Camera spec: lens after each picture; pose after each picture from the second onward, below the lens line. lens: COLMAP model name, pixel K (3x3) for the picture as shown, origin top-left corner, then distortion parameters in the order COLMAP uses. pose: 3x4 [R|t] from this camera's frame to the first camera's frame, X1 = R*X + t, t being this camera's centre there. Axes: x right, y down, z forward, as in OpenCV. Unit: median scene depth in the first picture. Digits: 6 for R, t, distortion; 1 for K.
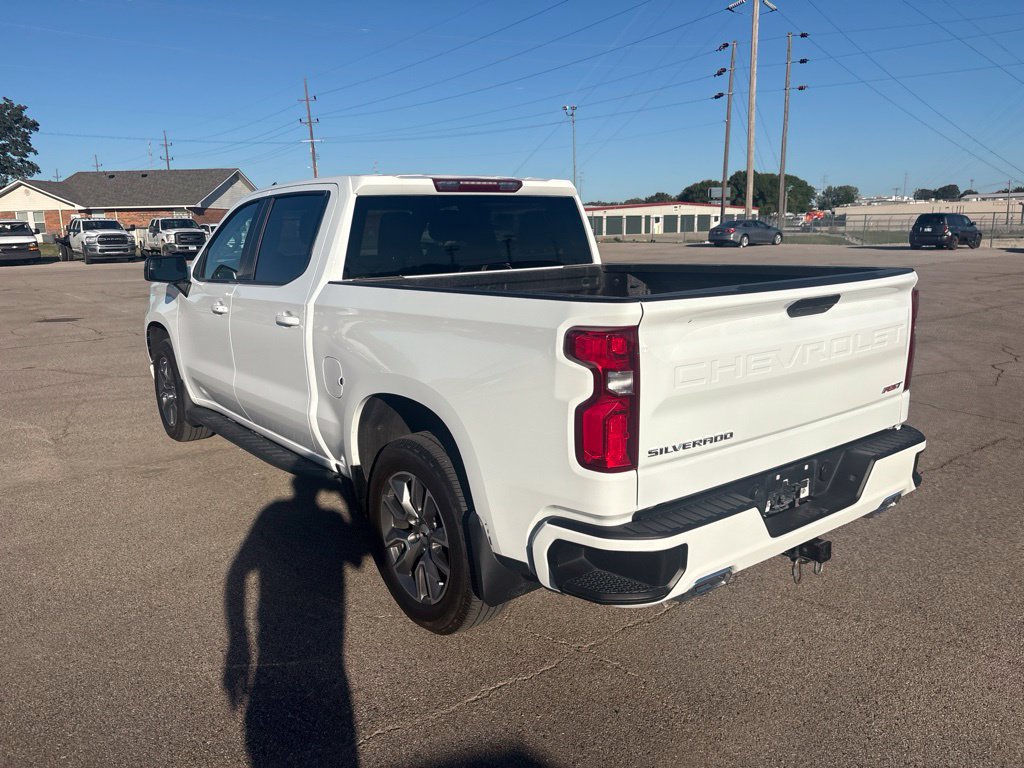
lens RADIAL K [[780.1, 0, 490.1], [0, 780.1, 383.6], [0, 0, 1]] dist [0.038854, -0.029302]
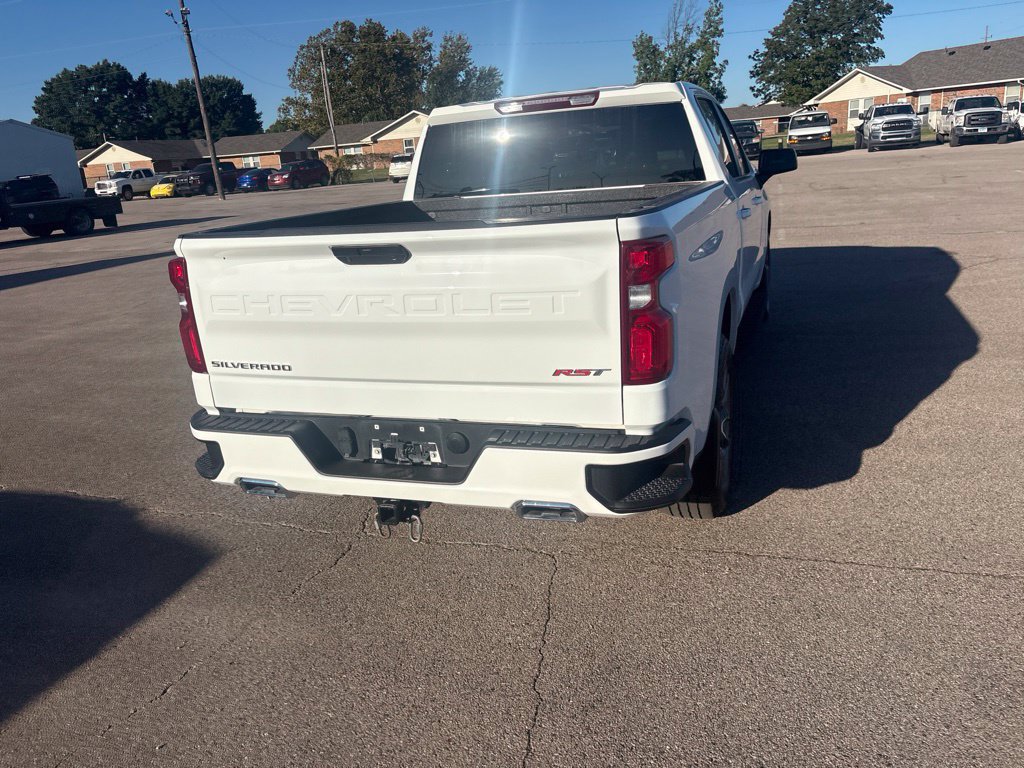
lens RADIAL K [[762.0, 0, 512.0], [0, 762.0, 384.0], [0, 0, 1]] dist [0.071655, -0.075654]
pose [[0.553625, 0.222147, -0.802589, 0.794470], [-0.102301, 0.974606, 0.199193, -0.092540], [0.826458, -0.028172, 0.562292, 0.391207]]
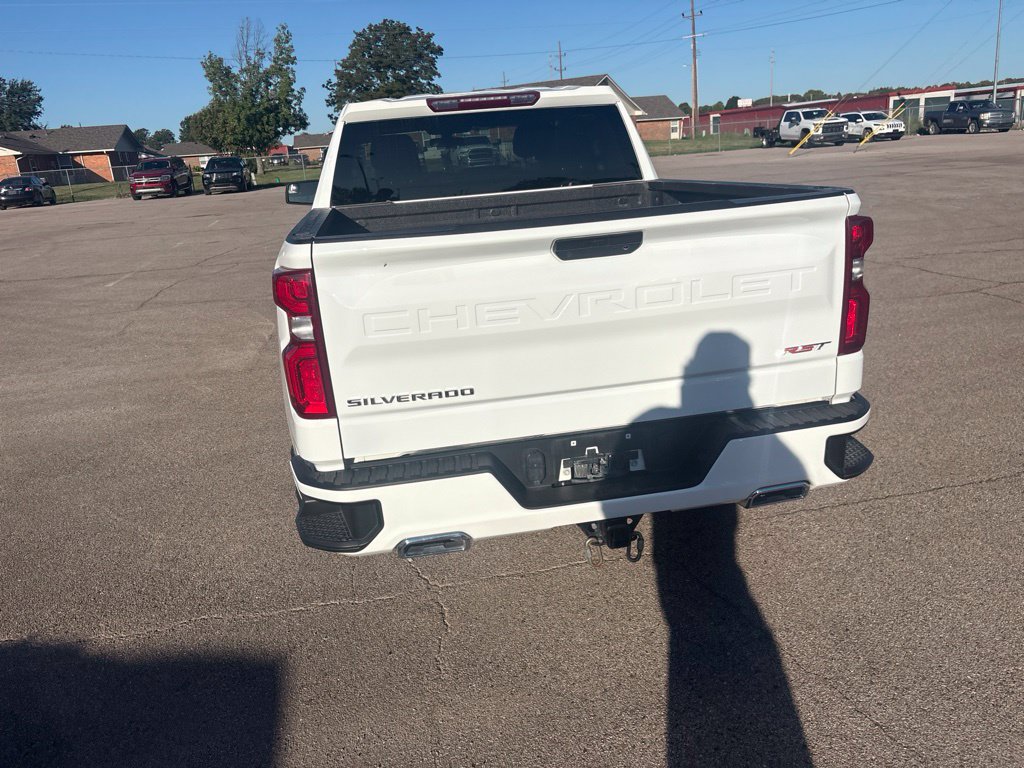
lens RADIAL K [[766.2, 0, 498.5], [0, 766.2, 384.4], [0, 0, 1]] dist [0.066716, -0.066590]
pose [[0.890878, 0.094100, -0.444390, 0.432980], [-0.039302, 0.990607, 0.130973, -0.035252], [0.452540, -0.099216, 0.886208, 0.137524]]
